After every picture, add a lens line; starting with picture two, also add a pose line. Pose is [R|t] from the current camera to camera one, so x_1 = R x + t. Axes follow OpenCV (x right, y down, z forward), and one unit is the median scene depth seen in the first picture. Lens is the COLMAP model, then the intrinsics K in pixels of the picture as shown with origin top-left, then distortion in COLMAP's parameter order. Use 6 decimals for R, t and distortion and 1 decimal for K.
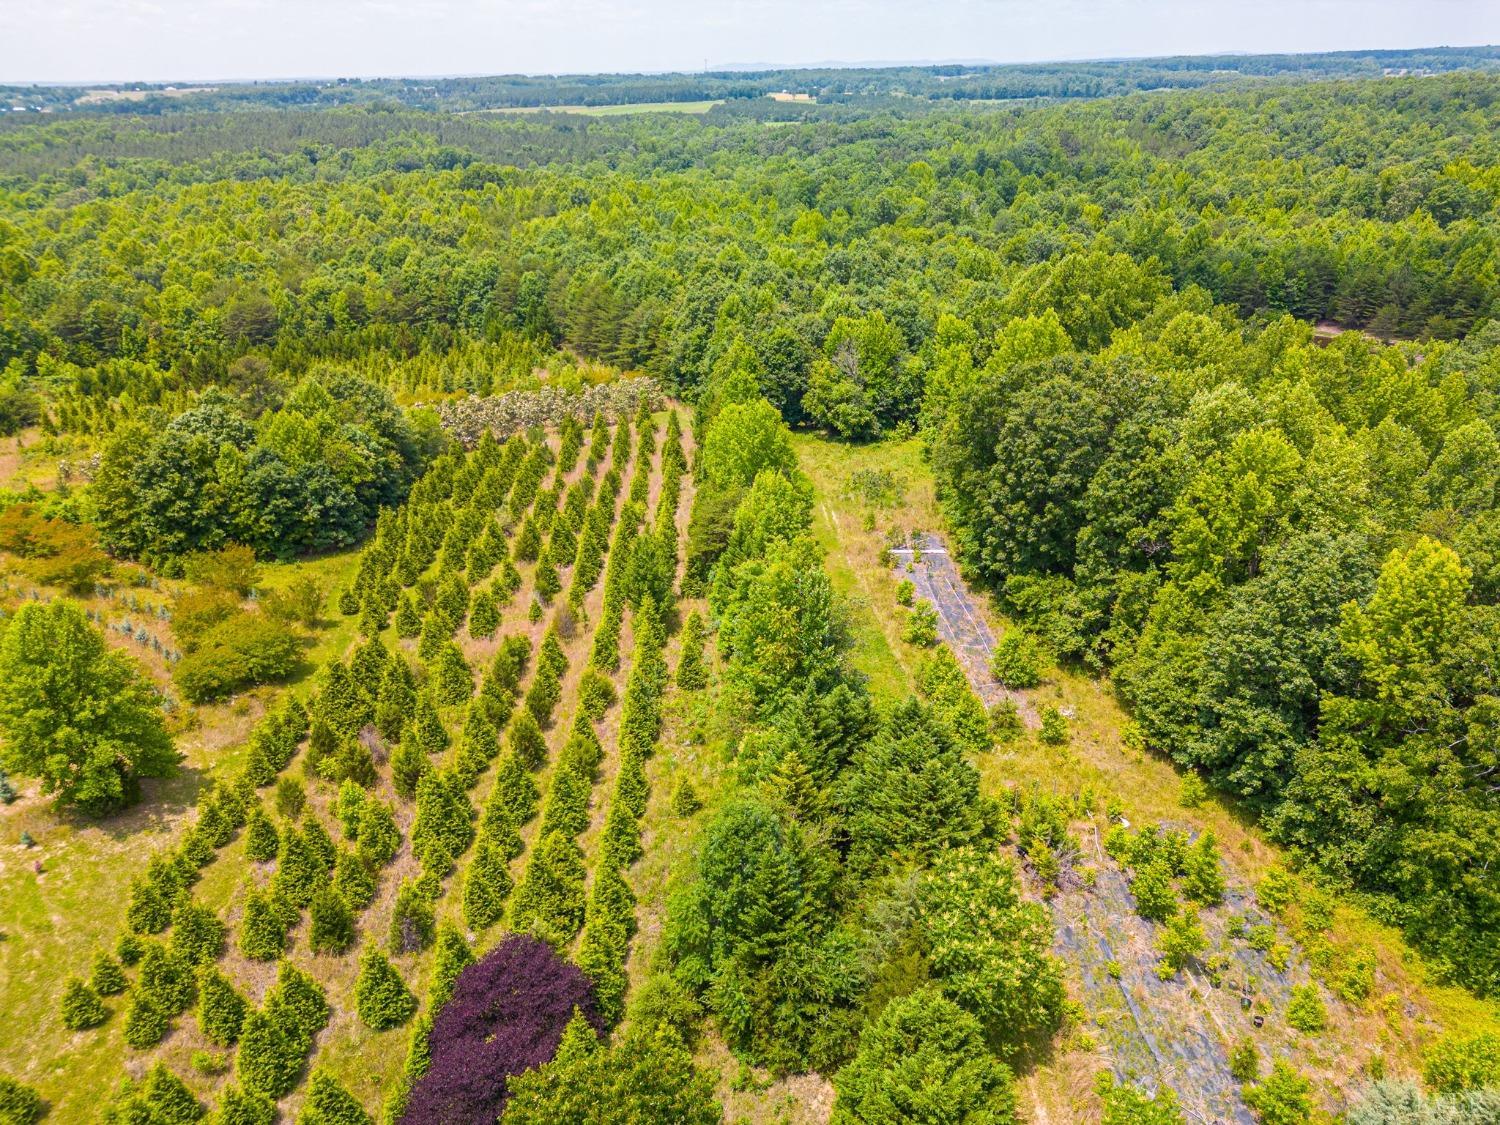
lens RADIAL K [[1056.1, 0, 751.3], [0, 1056.1, 554.3], [0, 0, 1]] dist [0.070120, -0.053981]
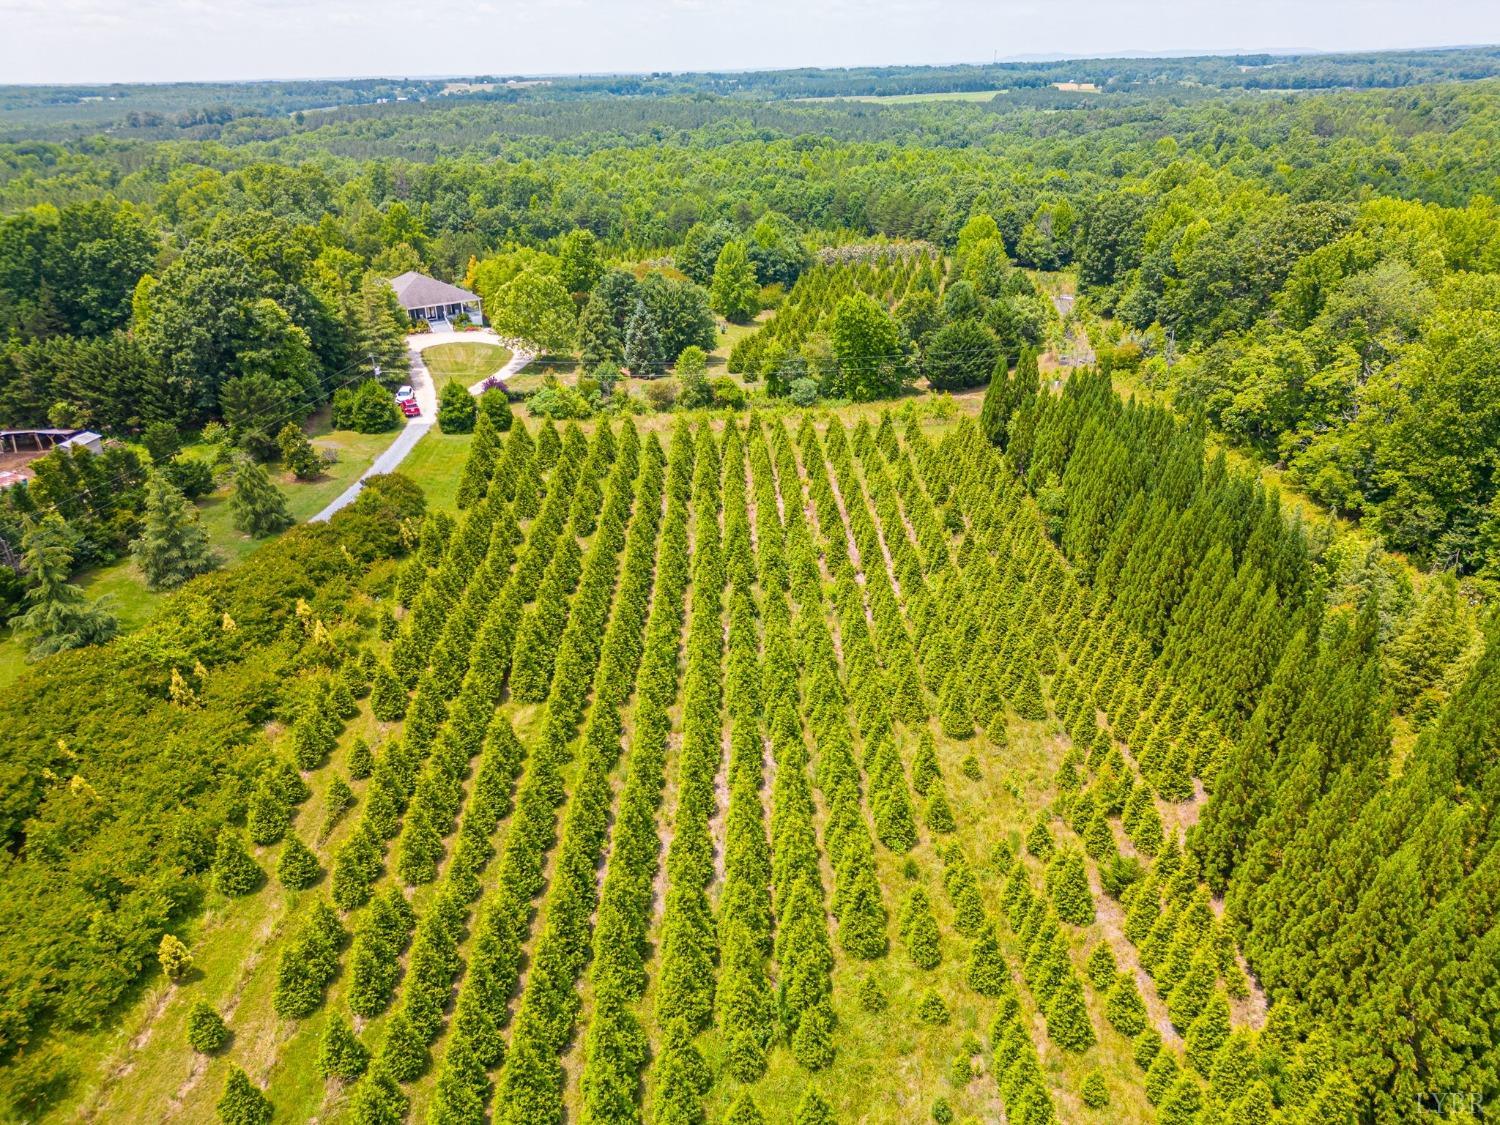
lens RADIAL K [[1056.1, 0, 755.1], [0, 1056.1, 555.8], [0, 0, 1]] dist [0.070120, -0.053981]
pose [[0.971293, 0.099398, -0.216125, 0.041179], [-0.097878, 0.995040, 0.017748, 0.258135], [0.216817, 0.003915, 0.976204, -0.569258]]
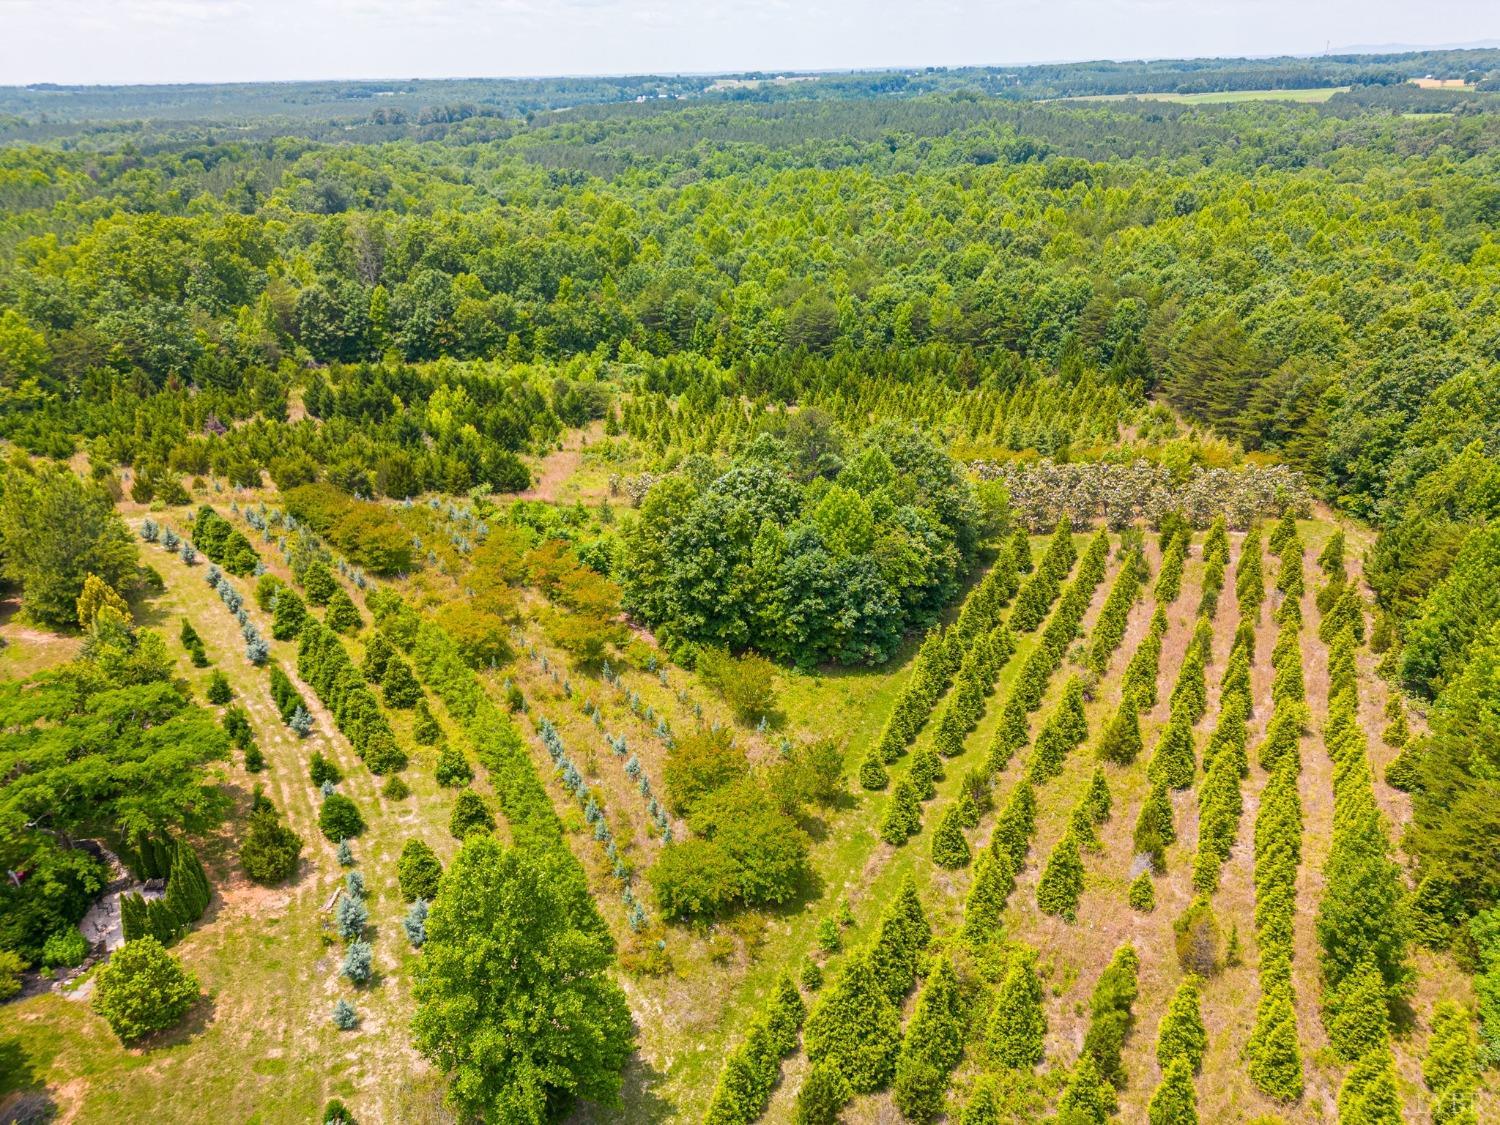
lens RADIAL K [[1056.1, 0, 752.6], [0, 1056.1, 558.9], [0, 0, 1]] dist [0.070120, -0.053981]
pose [[0.885596, 0.197525, -0.420362, -0.079420], [-0.191870, 0.979811, 0.056183, -0.058921], [0.422973, 0.030899, 0.905615, 0.134876]]
